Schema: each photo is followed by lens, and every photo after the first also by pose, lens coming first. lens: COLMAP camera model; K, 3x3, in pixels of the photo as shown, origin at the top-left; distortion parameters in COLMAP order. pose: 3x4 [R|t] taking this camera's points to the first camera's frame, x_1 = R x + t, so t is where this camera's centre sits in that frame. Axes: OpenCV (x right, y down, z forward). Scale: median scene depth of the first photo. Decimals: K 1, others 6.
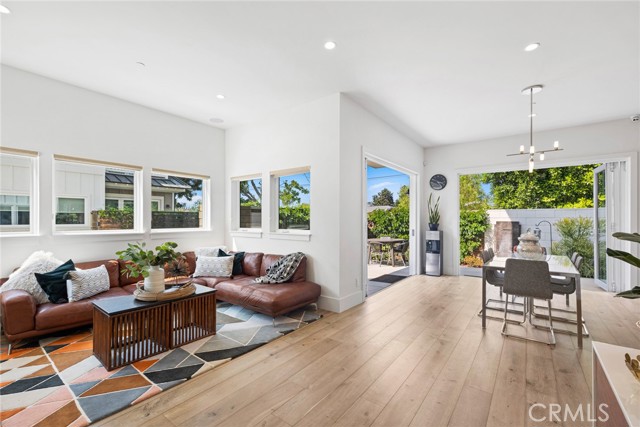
lens RADIAL K [[279.4, 0, 317.3], [0, 279.4, 219.8], [0, 0, 1]] dist [0.005565, -0.000609]
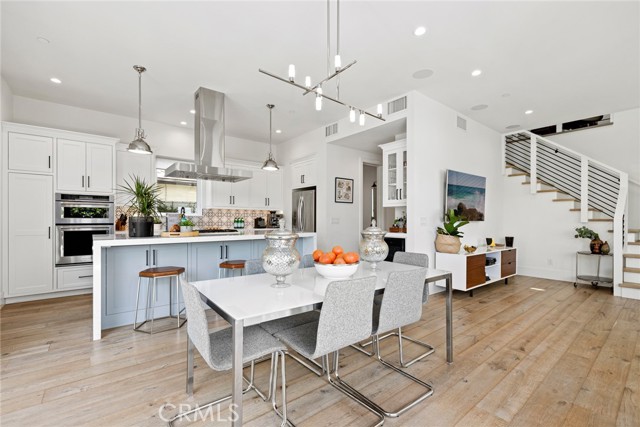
lens RADIAL K [[279.4, 0, 318.1], [0, 279.4, 221.6], [0, 0, 1]] dist [0.005565, -0.000609]
pose [[-0.968792, -0.007651, 0.247757, 0.375480], [-0.005264, 0.999933, 0.010297, 0.017251], [-0.247819, 0.008671, -0.968768, 0.884589]]
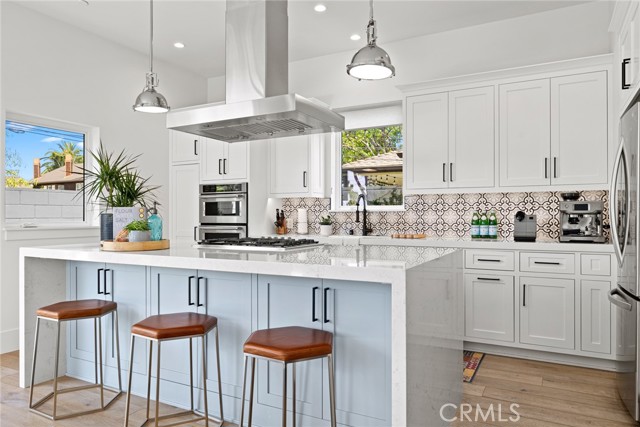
lens RADIAL K [[434.3, 0, 324.2], [0, 434.3, 212.7], [0, 0, 1]] dist [-0.002302, 0.003341]
pose [[-0.150347, 0.007065, 0.988608, 0.298526], [0.001321, 0.999975, -0.006945, 0.018217], [-0.988632, 0.000262, -0.150353, 0.324672]]
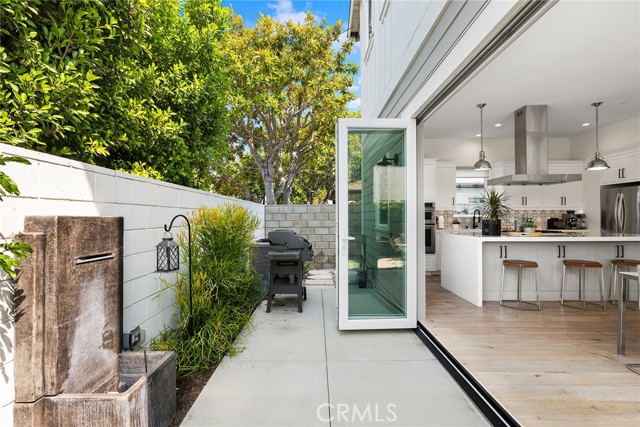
lens RADIAL K [[312.0, 0, 309.0], [0, 312.0, 212.2], [0, 0, 1]] dist [-0.009255, 0.002454]
pose [[-0.598798, 0.007614, 0.800864, 0.485461], [-0.000904, 0.999948, -0.010183, 0.006158], [-0.800900, -0.006822, -0.598759, 1.238552]]
